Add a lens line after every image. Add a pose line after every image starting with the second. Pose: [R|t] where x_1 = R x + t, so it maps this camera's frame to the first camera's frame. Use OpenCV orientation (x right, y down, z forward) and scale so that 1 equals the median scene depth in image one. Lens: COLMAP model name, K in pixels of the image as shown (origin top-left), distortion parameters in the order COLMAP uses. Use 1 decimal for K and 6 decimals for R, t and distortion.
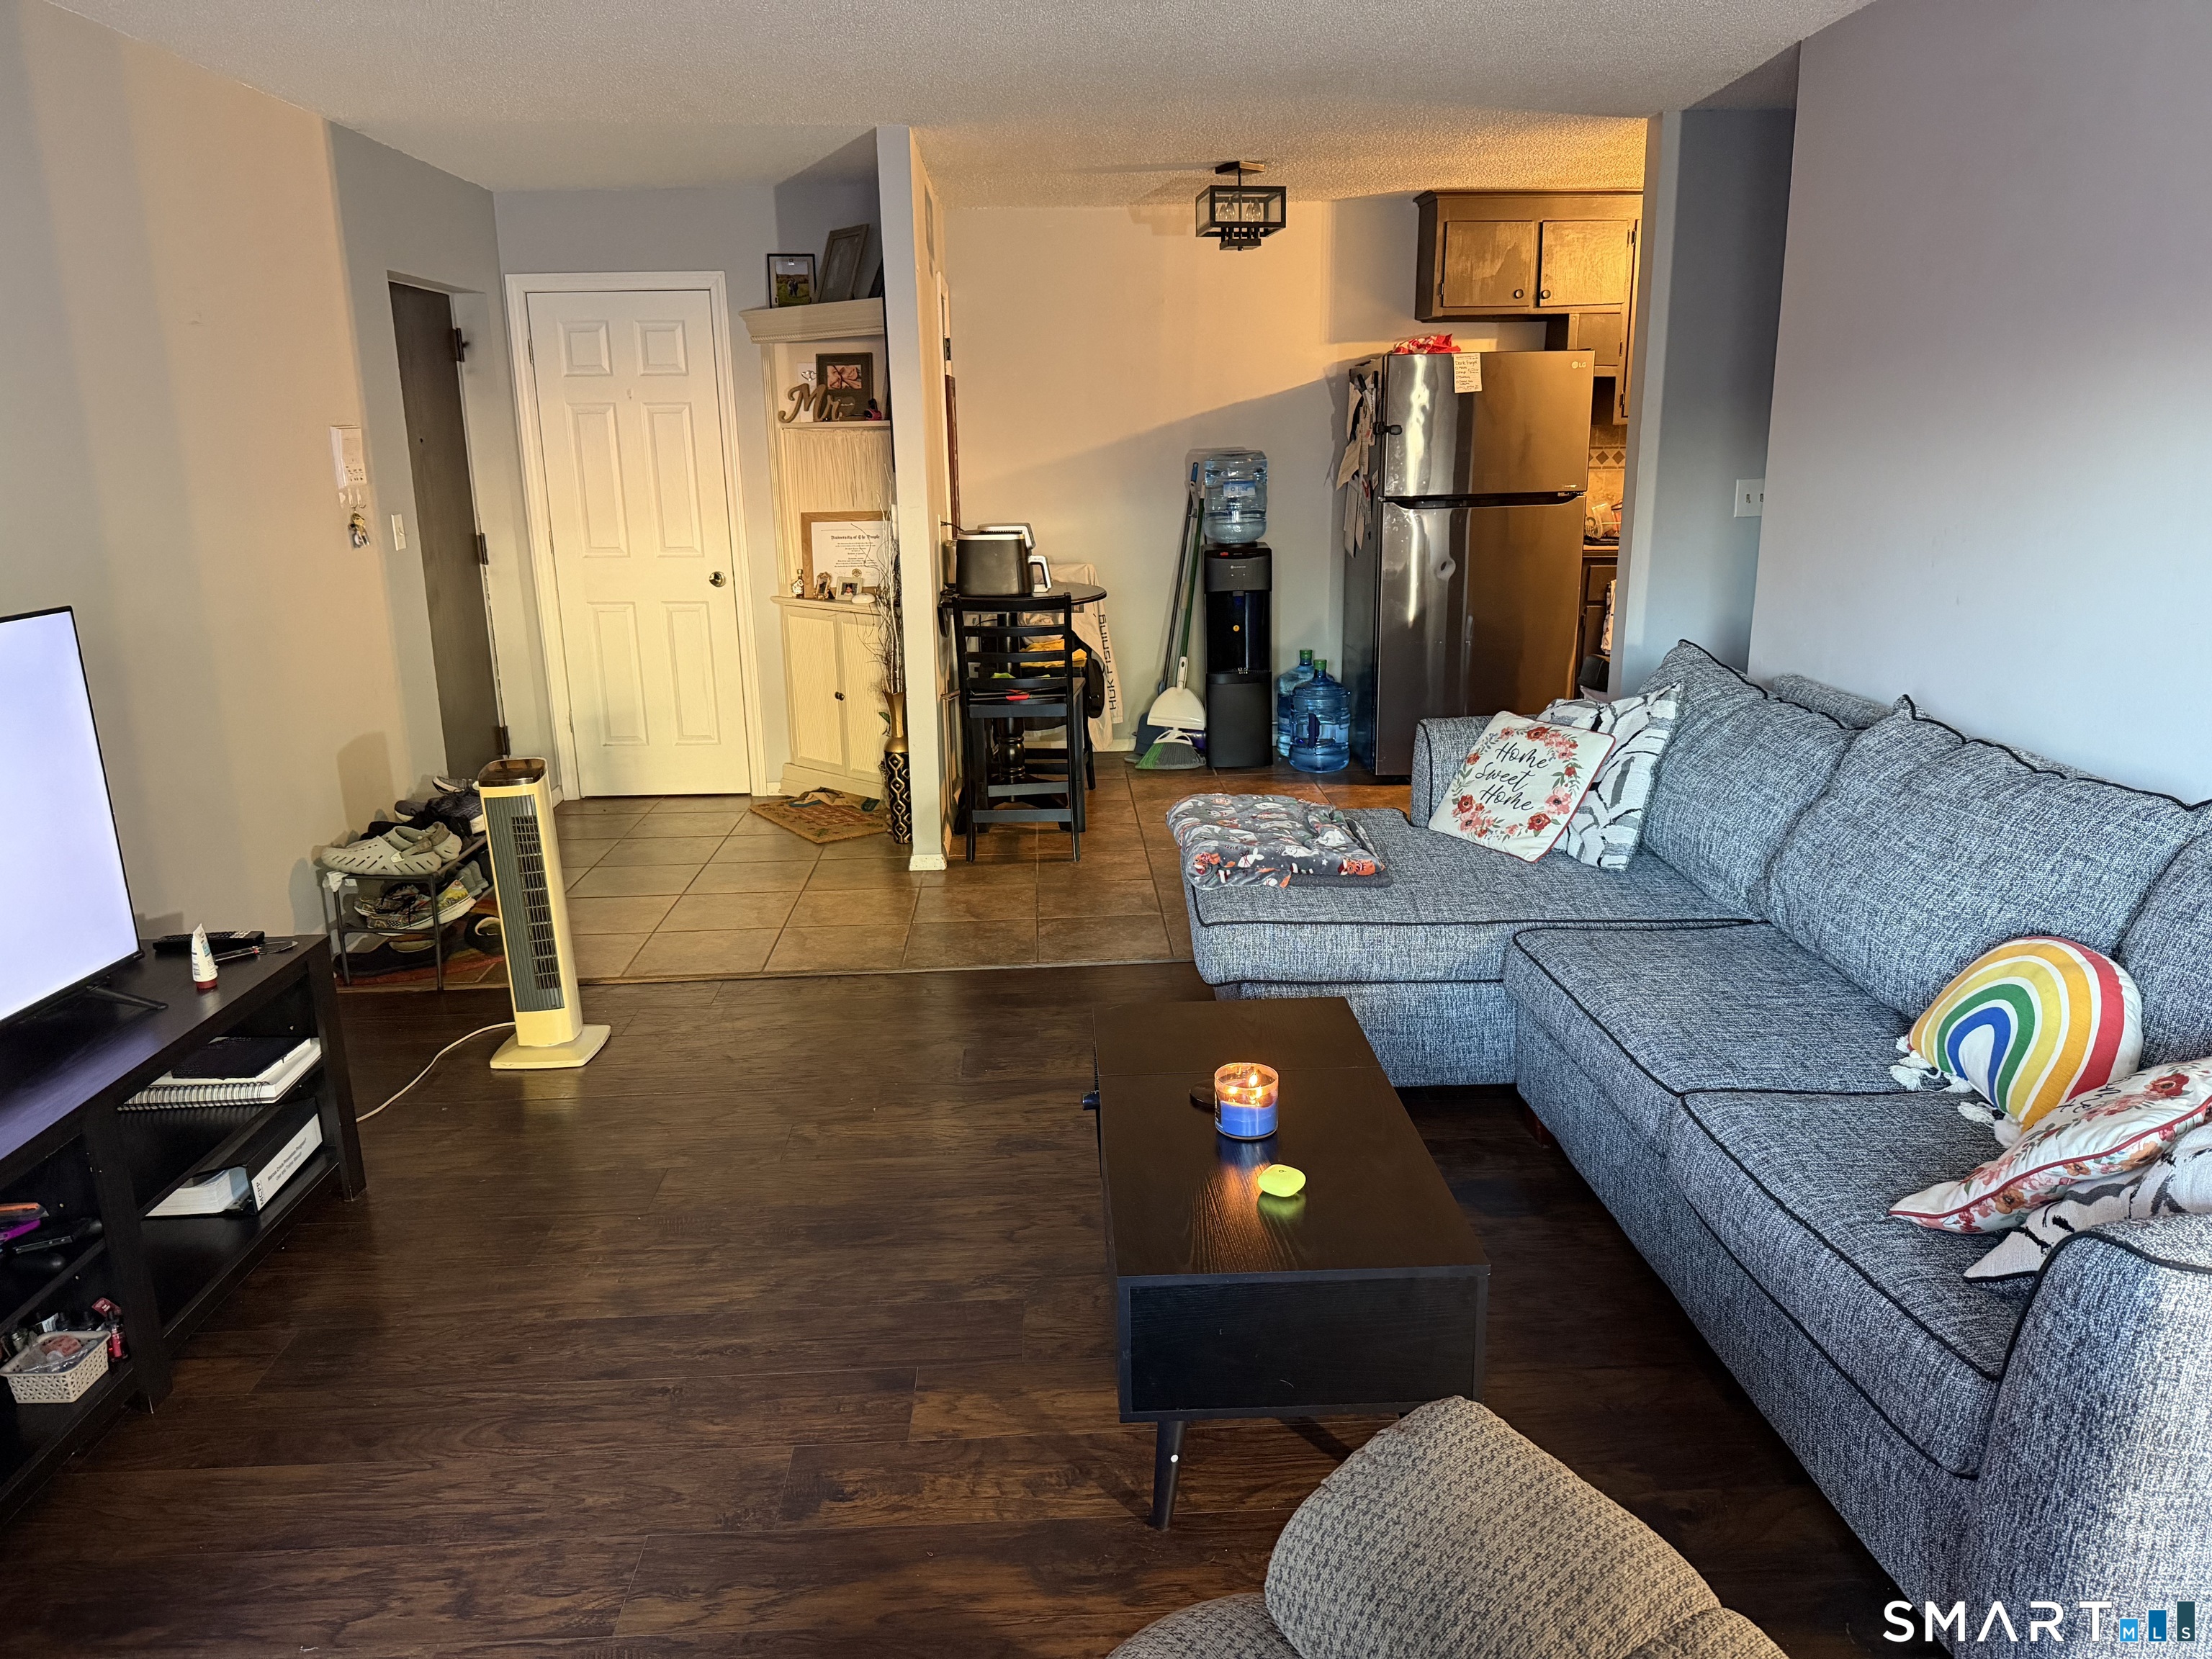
lens RADIAL K [[1544.7, 0, 1106.0], [0, 1544.7, 829.5], [0, 0, 1]] dist [0.182467, -0.279687]
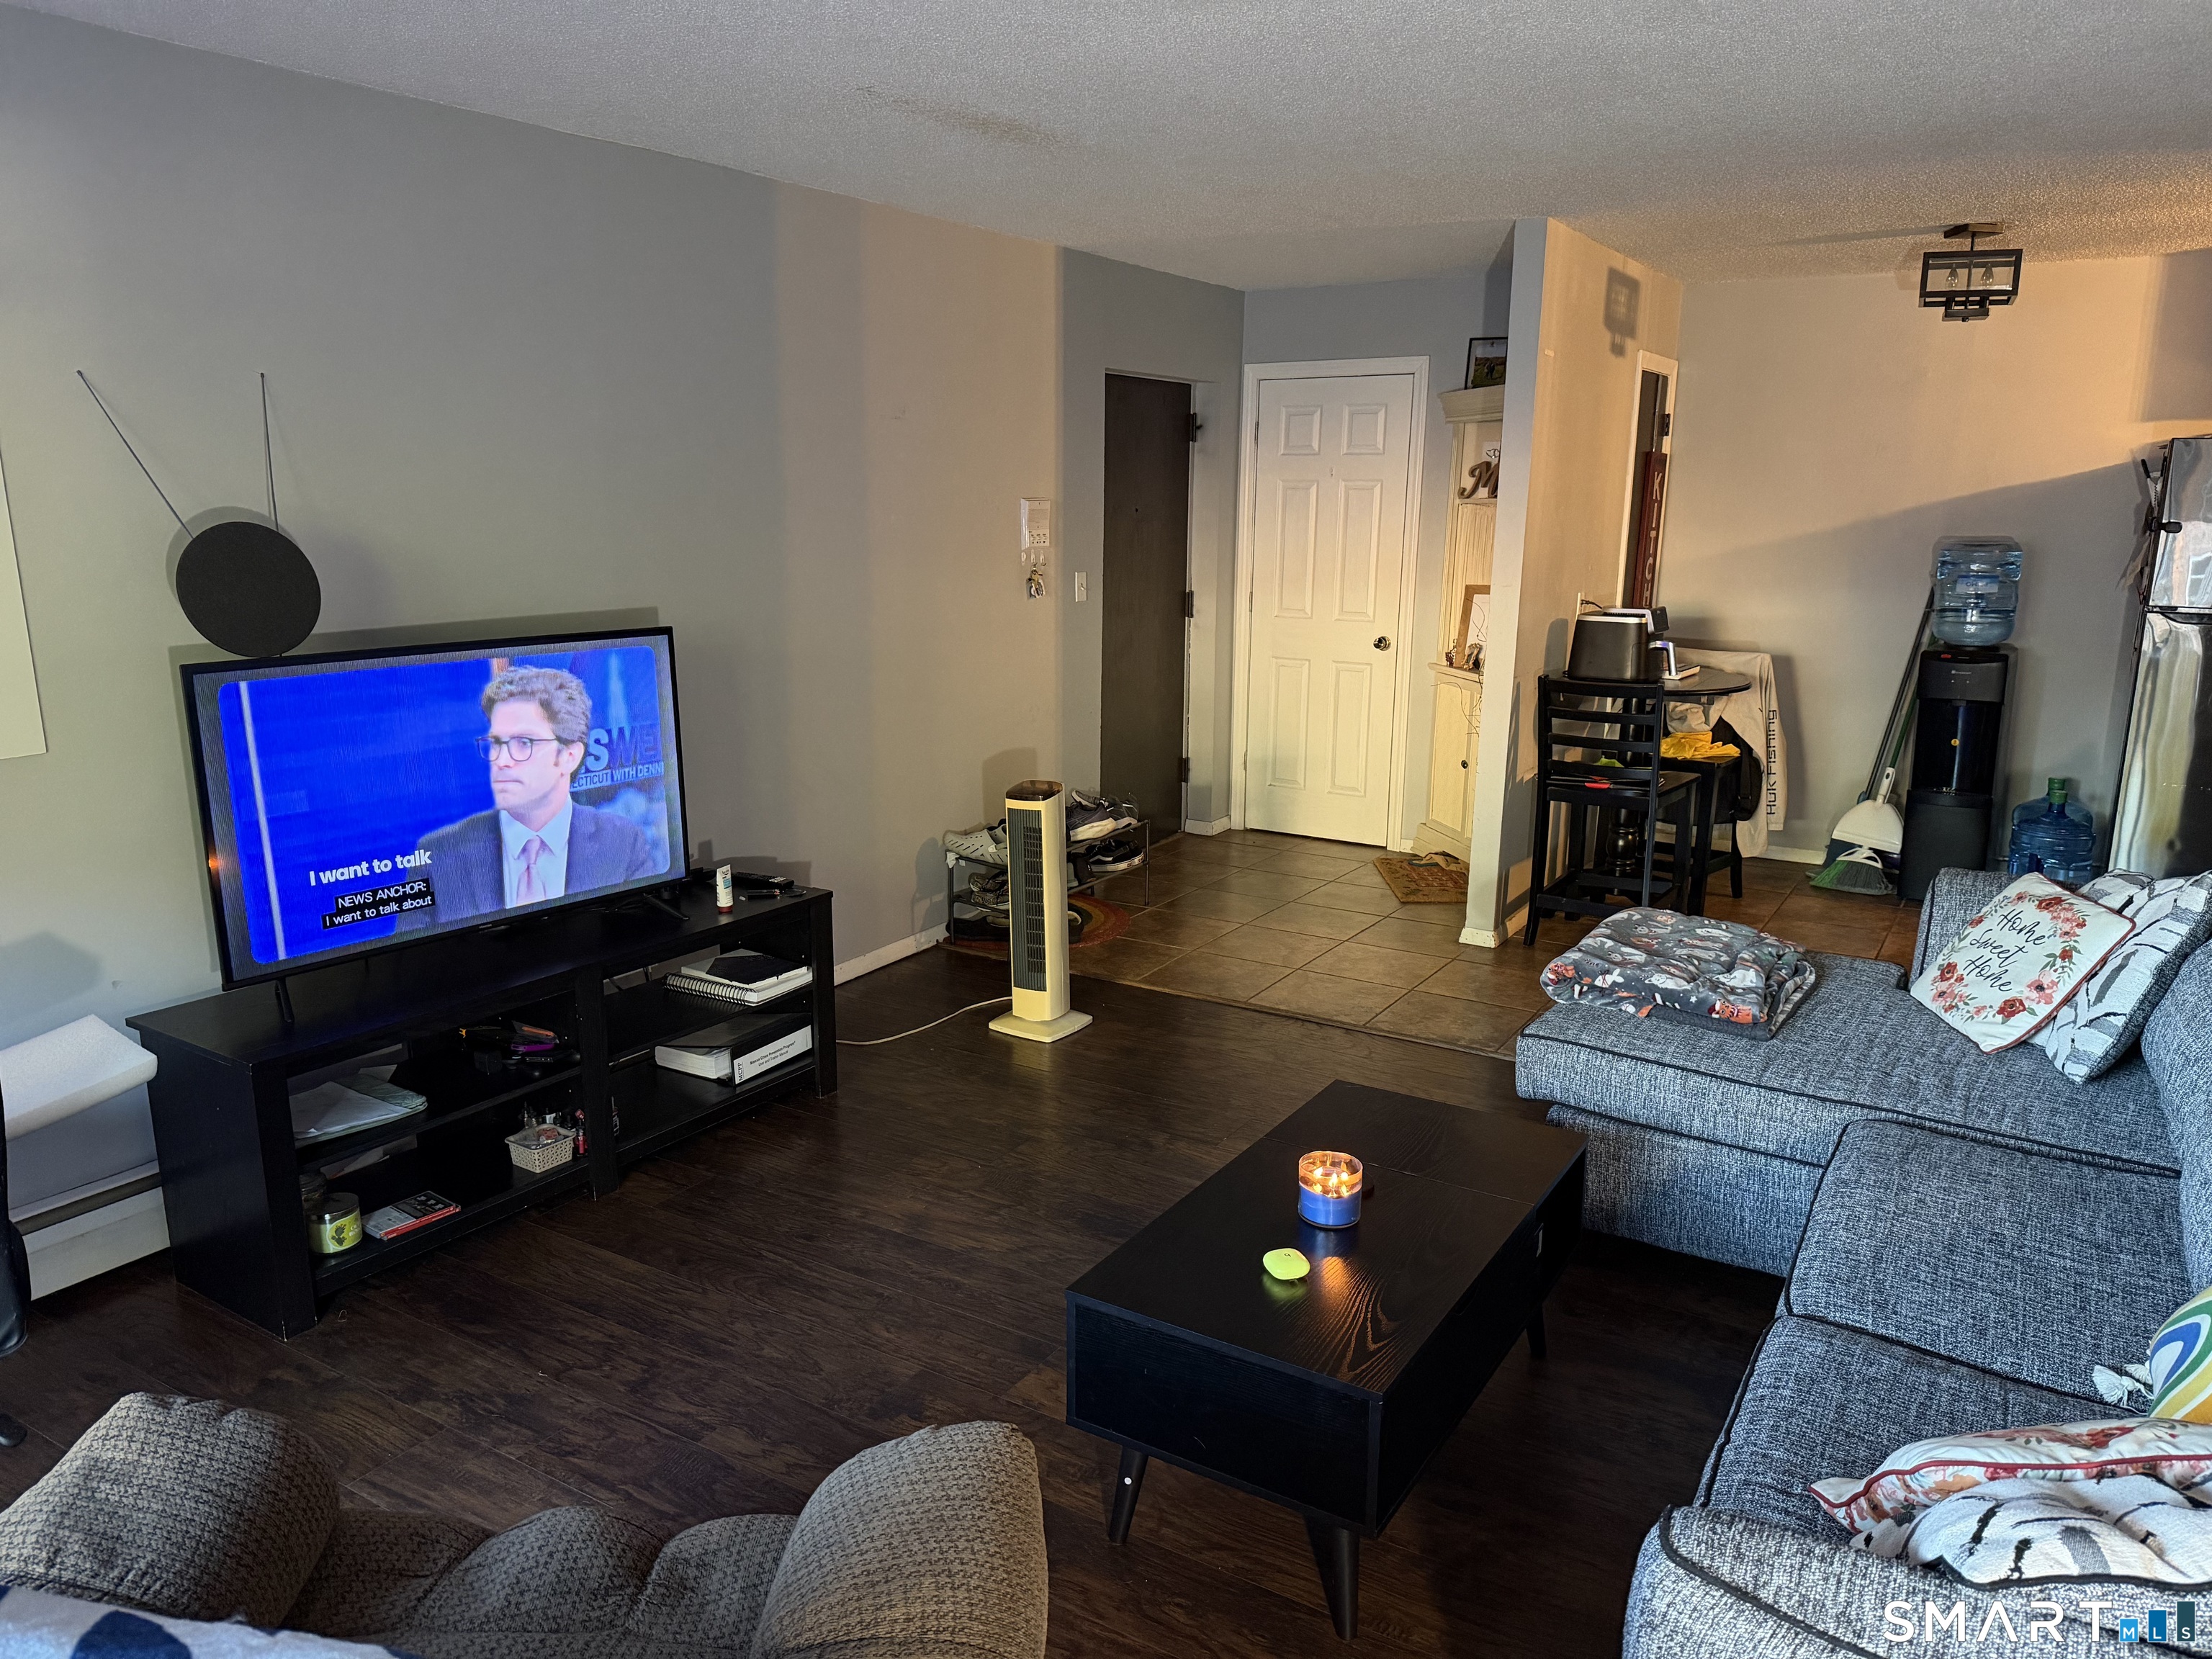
lens RADIAL K [[1553.2, 0, 1115.2], [0, 1553.2, 862.1], [0, 0, 1]] dist [0.076267, -0.100436]
pose [[0.833110, 0.155425, -0.530822, 0.304494], [-0.163310, 0.986043, 0.032403, -0.029708], [0.528449, 0.059693, 0.846864, 0.032205]]
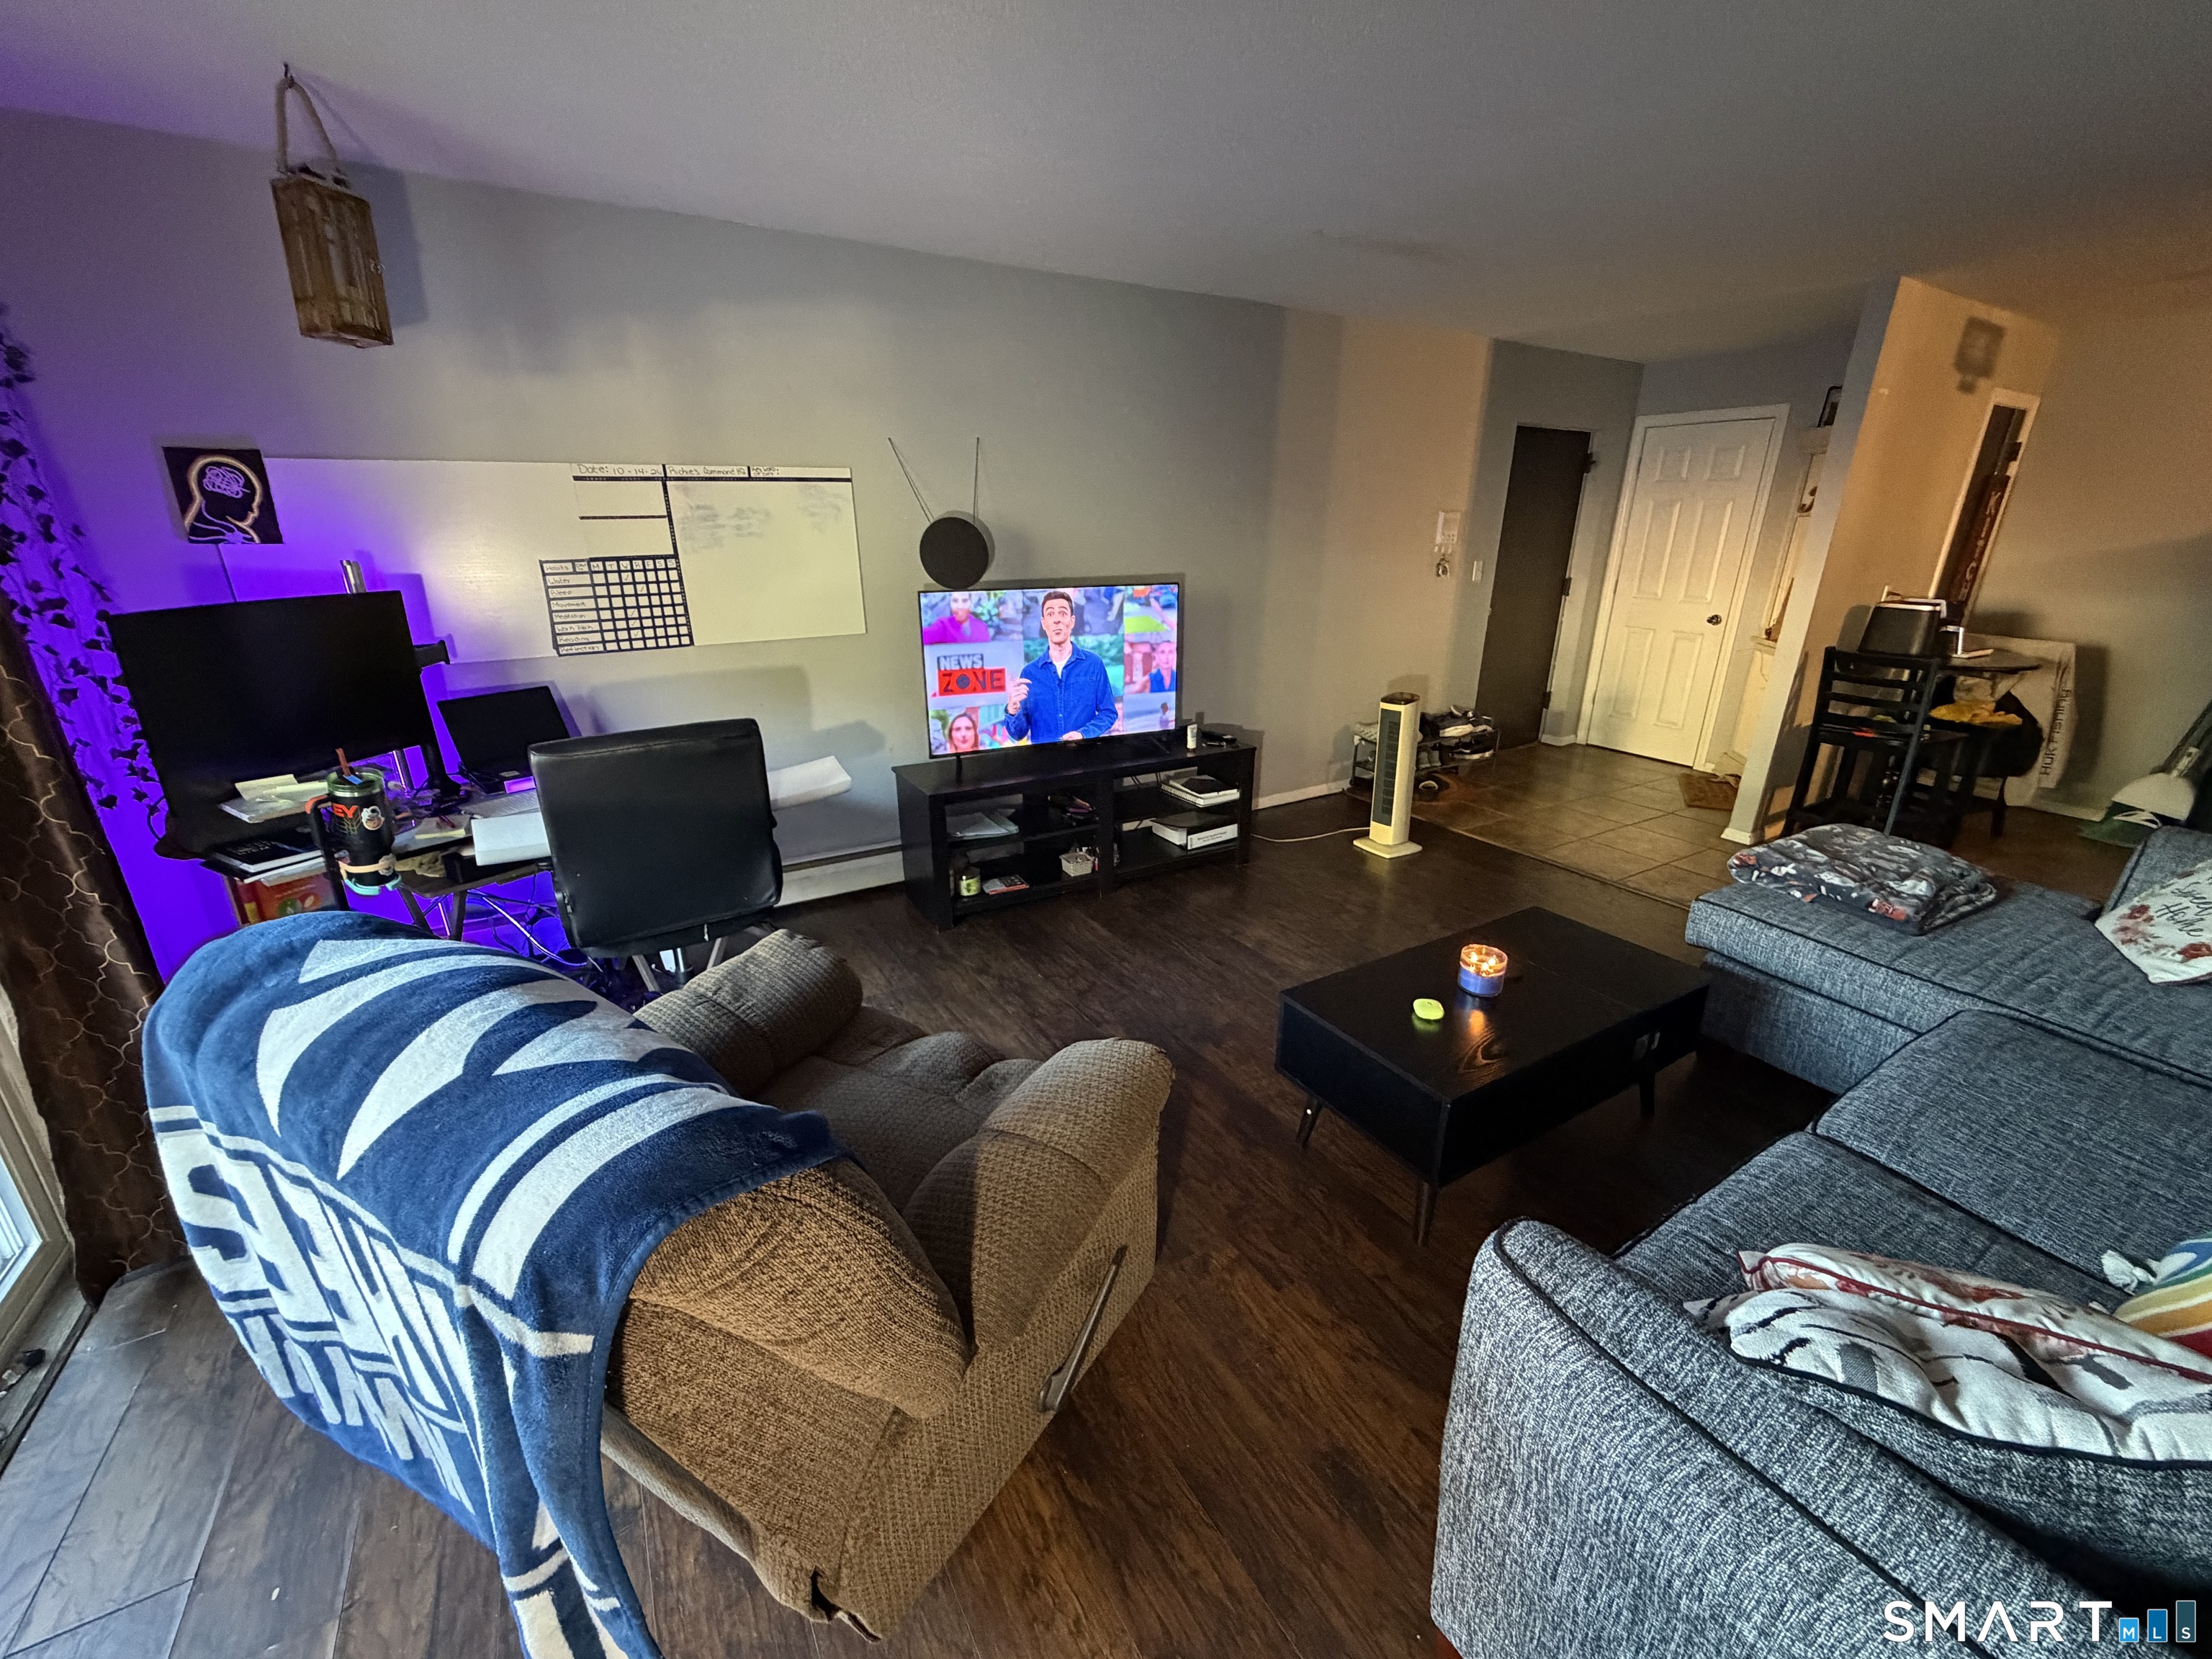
lens RADIAL K [[887.7, 0, 1105.3], [0, 887.7, 841.8], [0, 0, 1]] dist [-0.003159, -0.000305]
pose [[0.484489, 0.319360, -0.814419, 0.364060], [-0.232631, 0.944494, 0.231977, -0.037004], [0.843299, 0.077069, 0.531891, 0.144888]]
